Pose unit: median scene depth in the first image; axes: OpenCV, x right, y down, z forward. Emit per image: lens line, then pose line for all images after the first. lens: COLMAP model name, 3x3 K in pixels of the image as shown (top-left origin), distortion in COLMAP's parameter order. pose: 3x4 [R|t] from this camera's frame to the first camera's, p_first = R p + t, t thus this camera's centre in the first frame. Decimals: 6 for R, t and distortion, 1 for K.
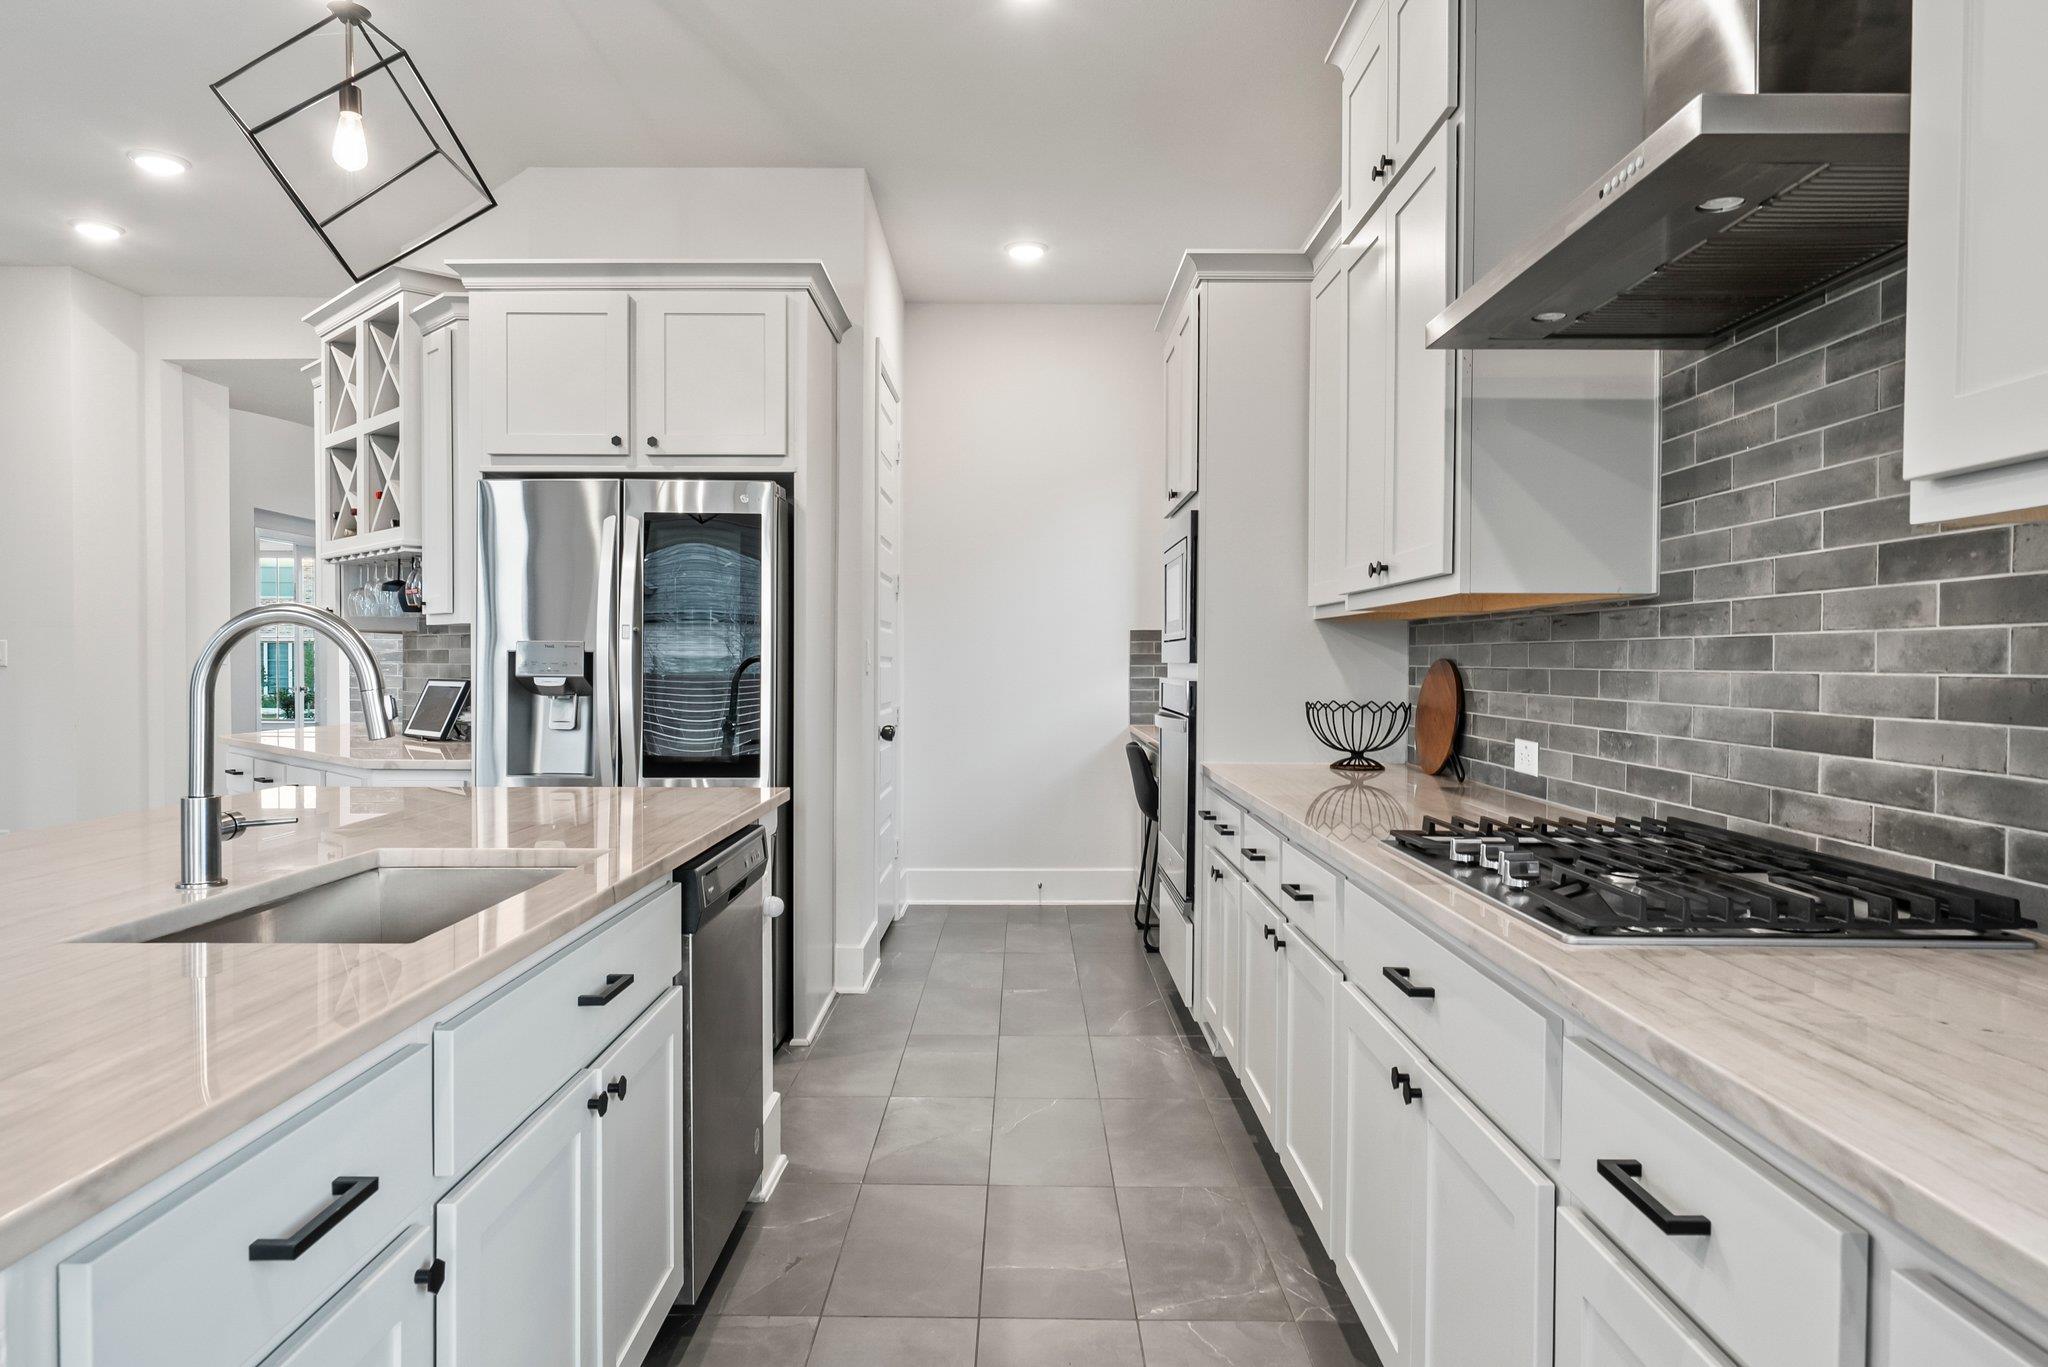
lens RADIAL K [[1265.1, 0, 1021.1], [0, 1265.1, 683.2], [0, 0, 1]] dist [0.000273, 0.000124]
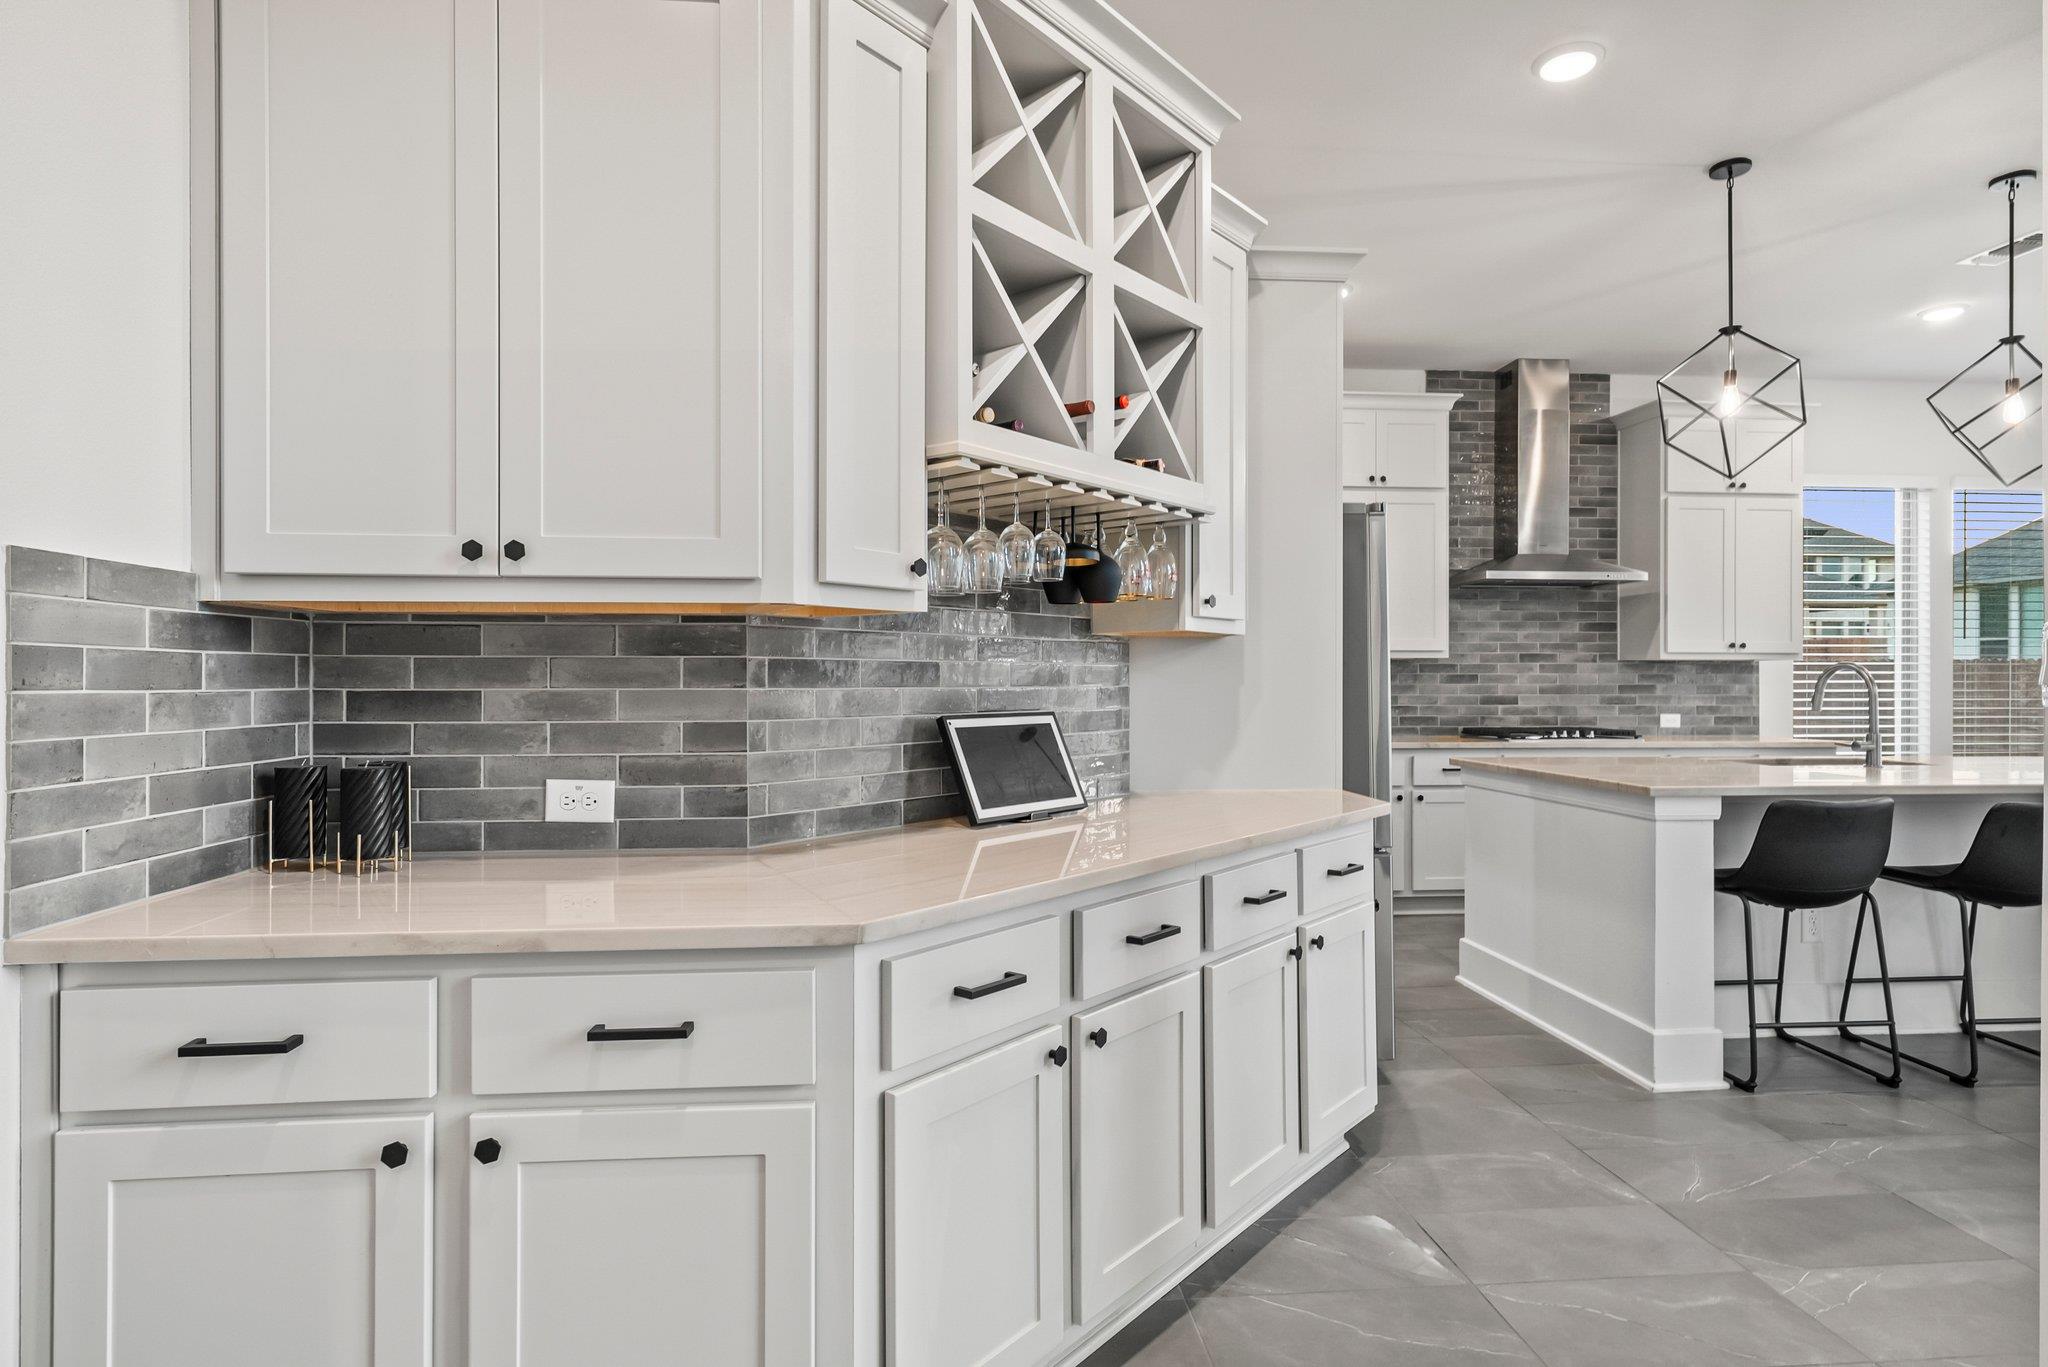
lens RADIAL K [[1070.2, 0, 1027.5], [0, 1070.2, 678.9], [0, 0, 1]] dist [0.000656, 0.000200]
pose [[-0.101376, -0.004408, 0.994838, -2.492879], [0.013178, 0.999896, 0.005773, -0.062736], [-0.994761, 0.013695, -0.101307, 2.775740]]
